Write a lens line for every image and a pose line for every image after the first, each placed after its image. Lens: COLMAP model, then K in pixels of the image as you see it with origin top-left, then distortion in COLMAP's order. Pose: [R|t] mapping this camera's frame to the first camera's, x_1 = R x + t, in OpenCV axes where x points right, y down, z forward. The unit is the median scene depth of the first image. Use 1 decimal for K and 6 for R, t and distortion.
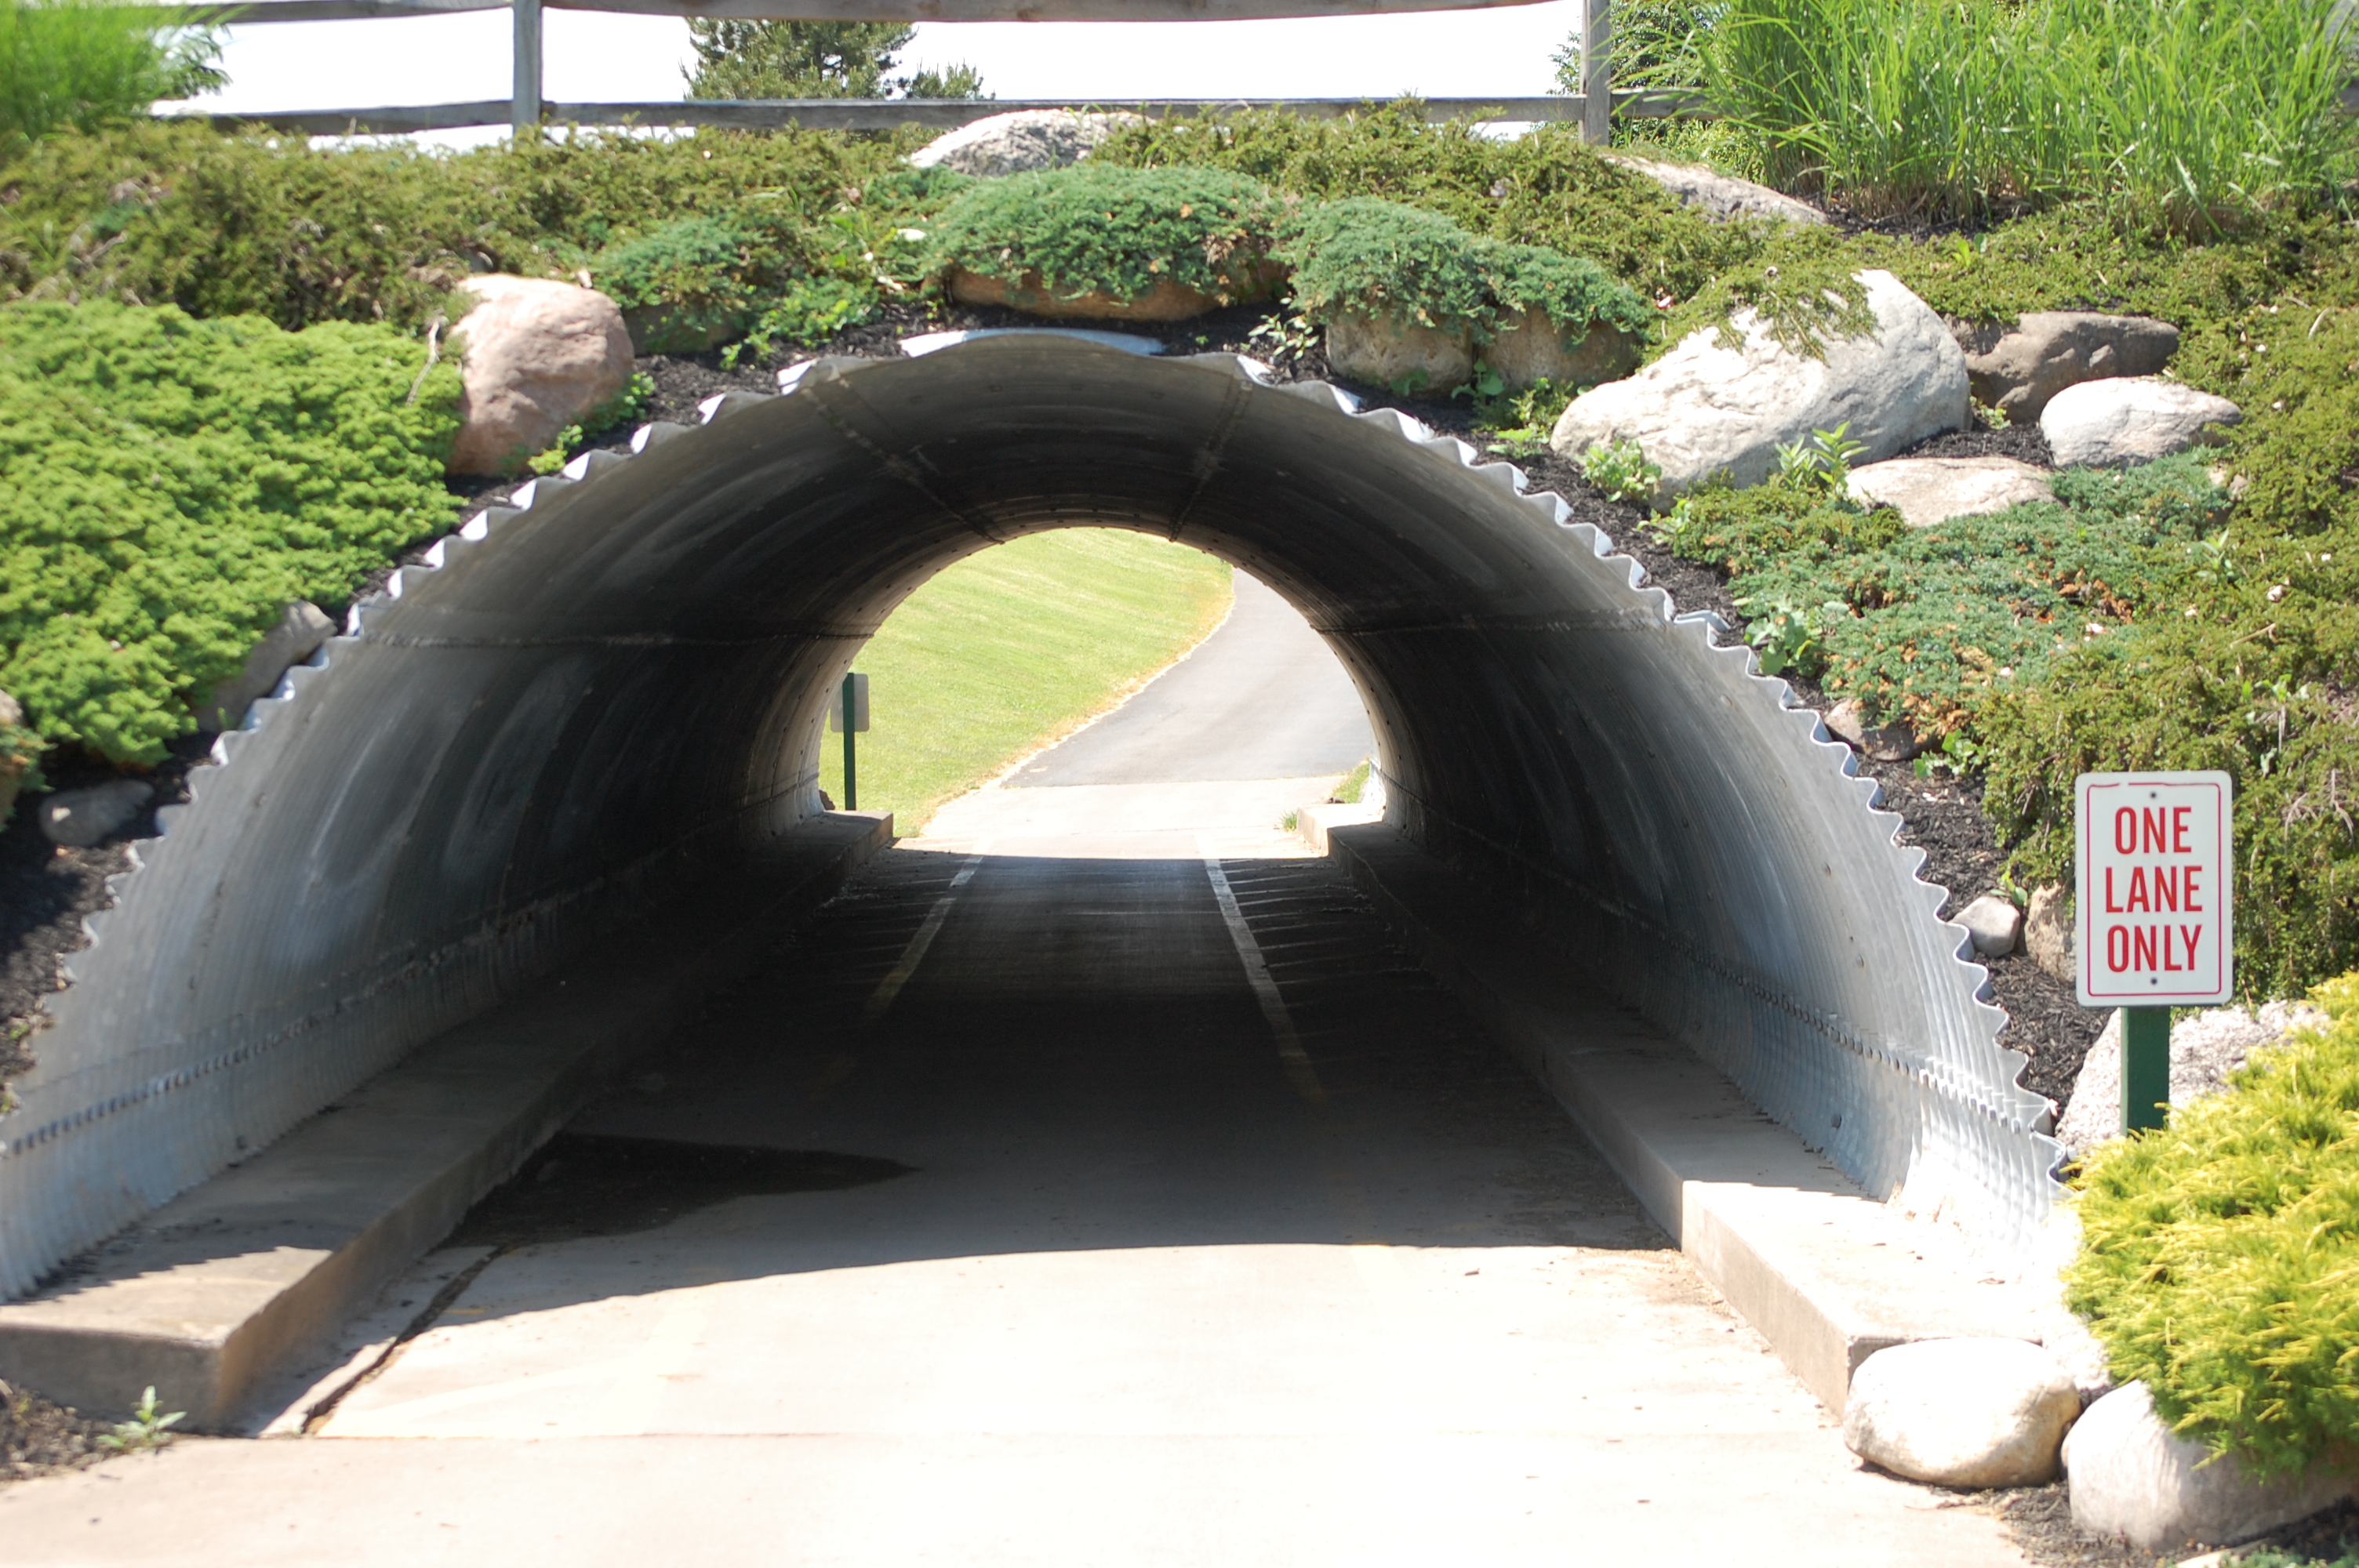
lens RADIAL K [[5584.1, 0, 1179.5], [0, 5584.1, 784.0], [0, 0, 1]] dist [-0.027861, 0.143199]
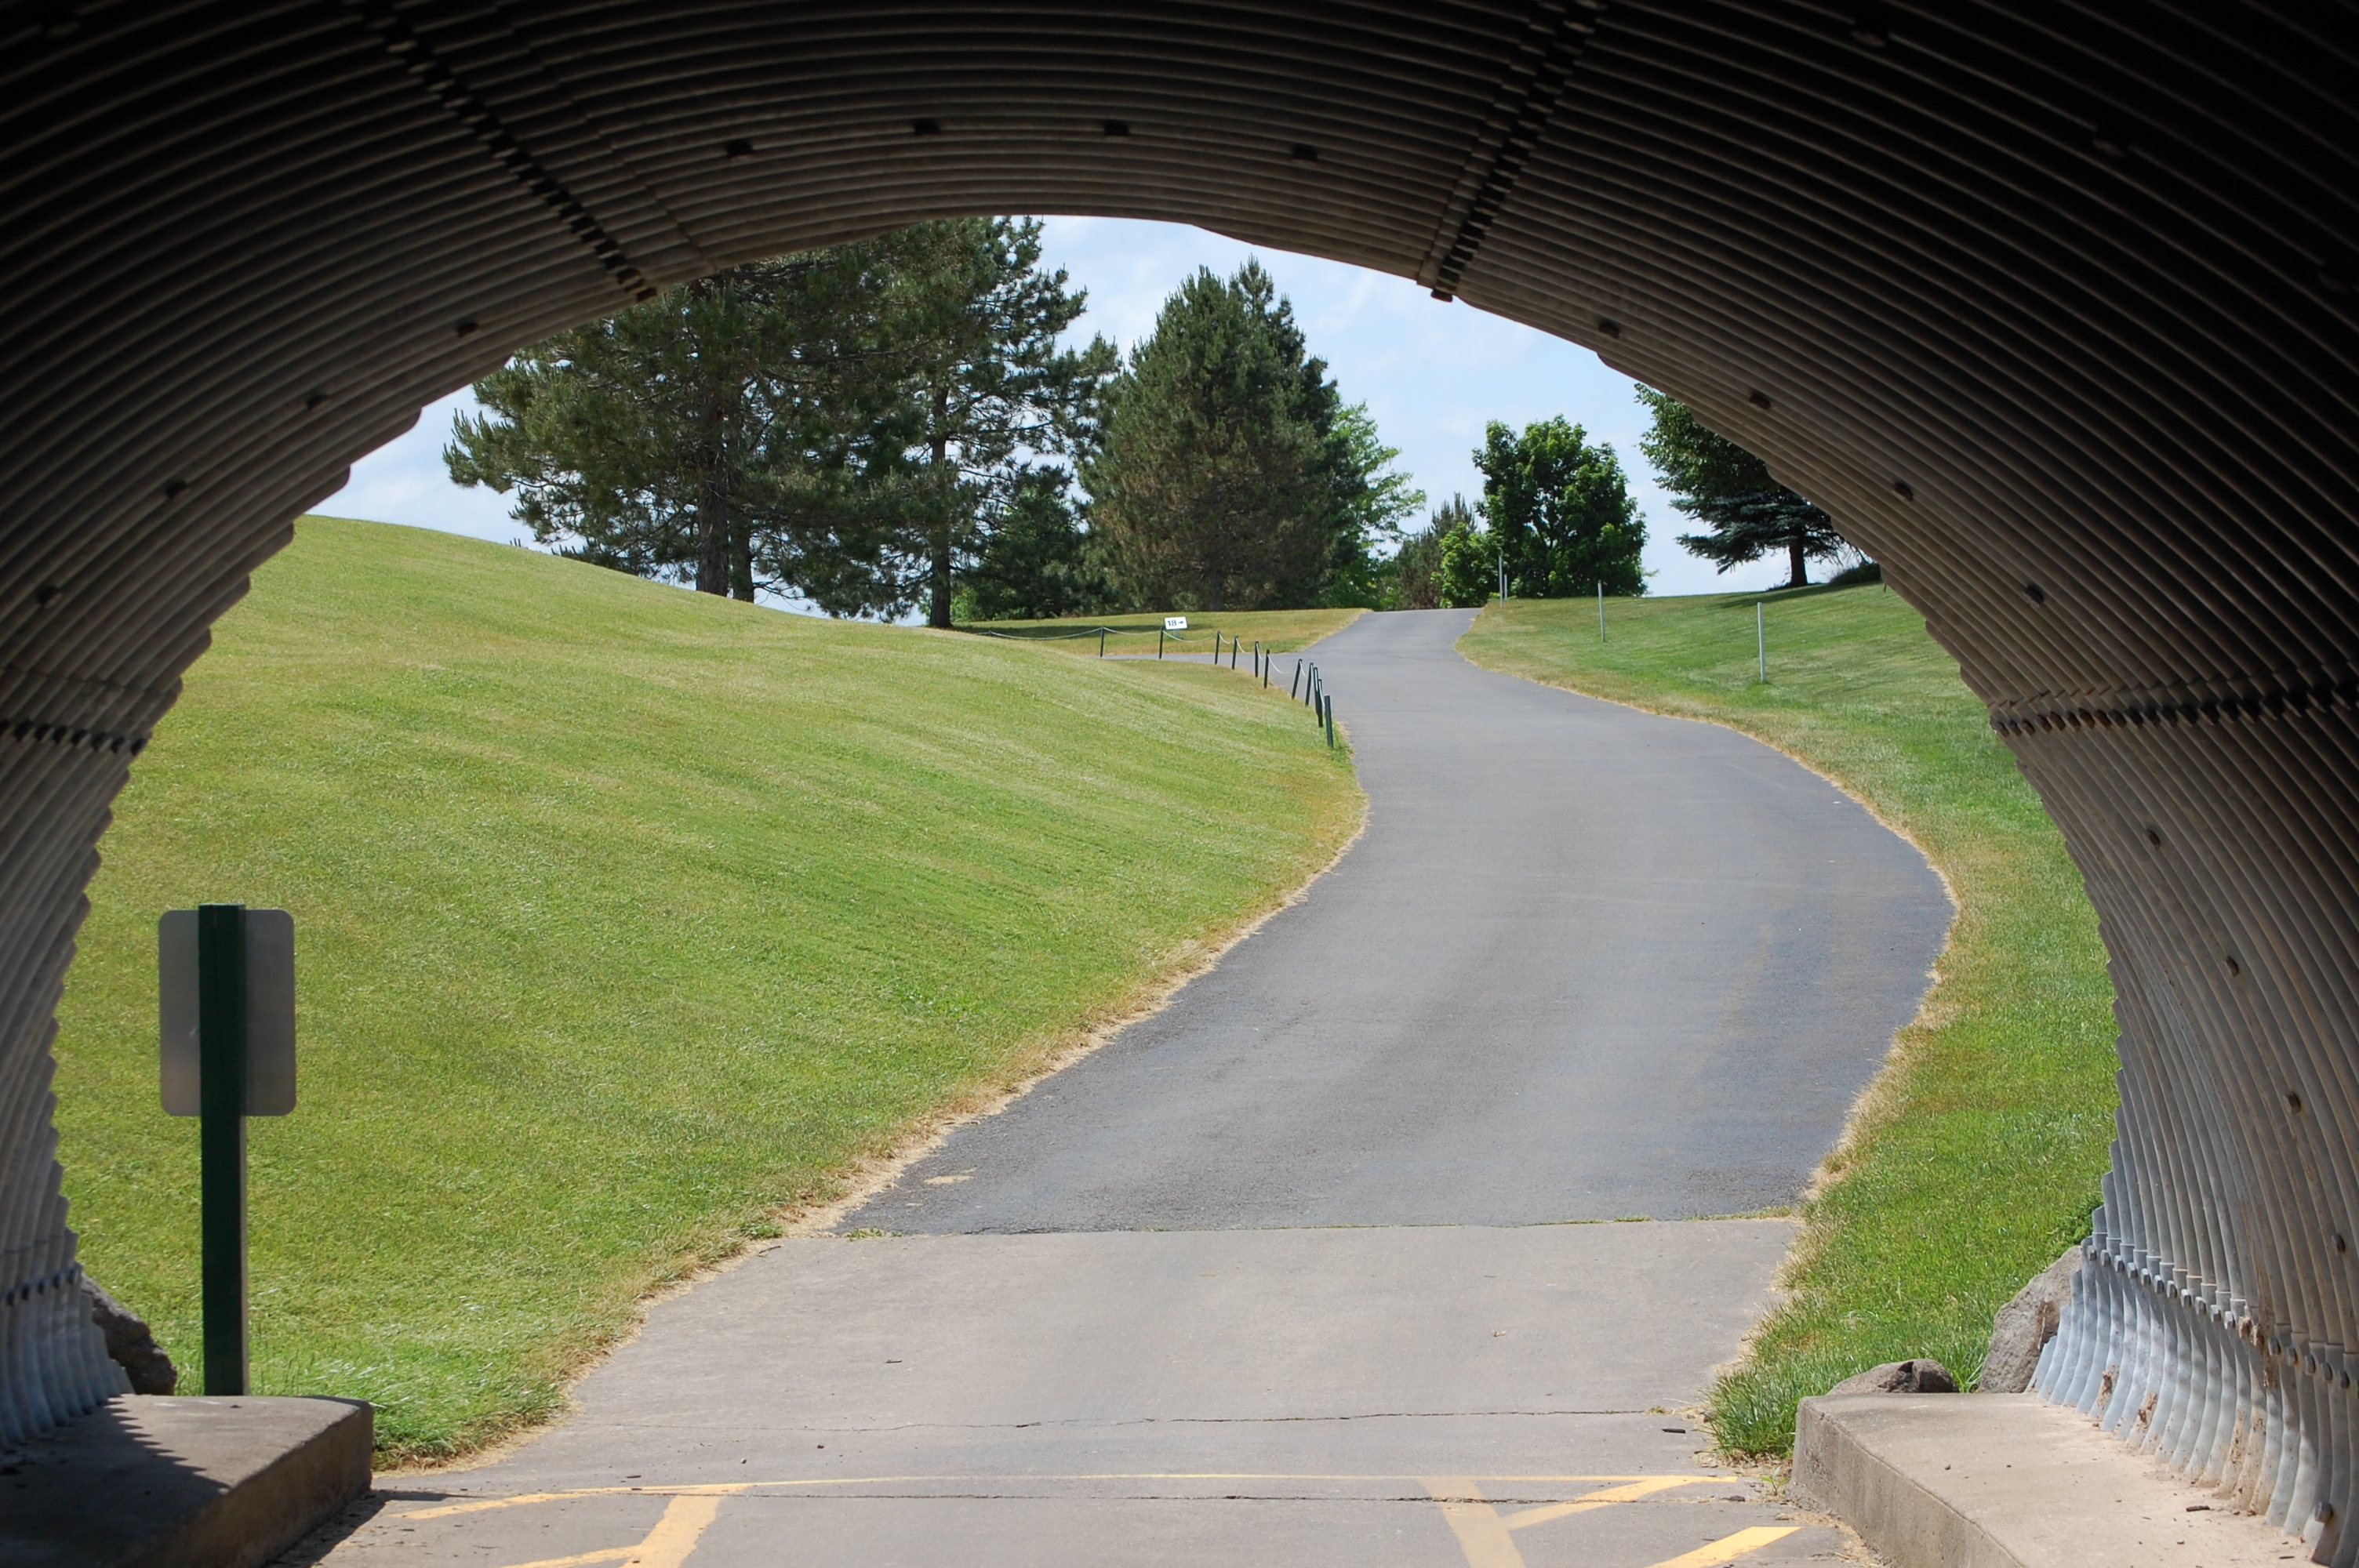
lens RADIAL K [[5584.1, 0, 1179.5], [0, 5584.1, 784.0], [0, 0, 1]] dist [-0.027861, 0.143199]
pose [[0.999914, 0.011911, -0.005565, -0.007235], [-0.012159, 0.998827, -0.046862, -0.010888], [0.005000, 0.046926, 0.998886, 0.574534]]
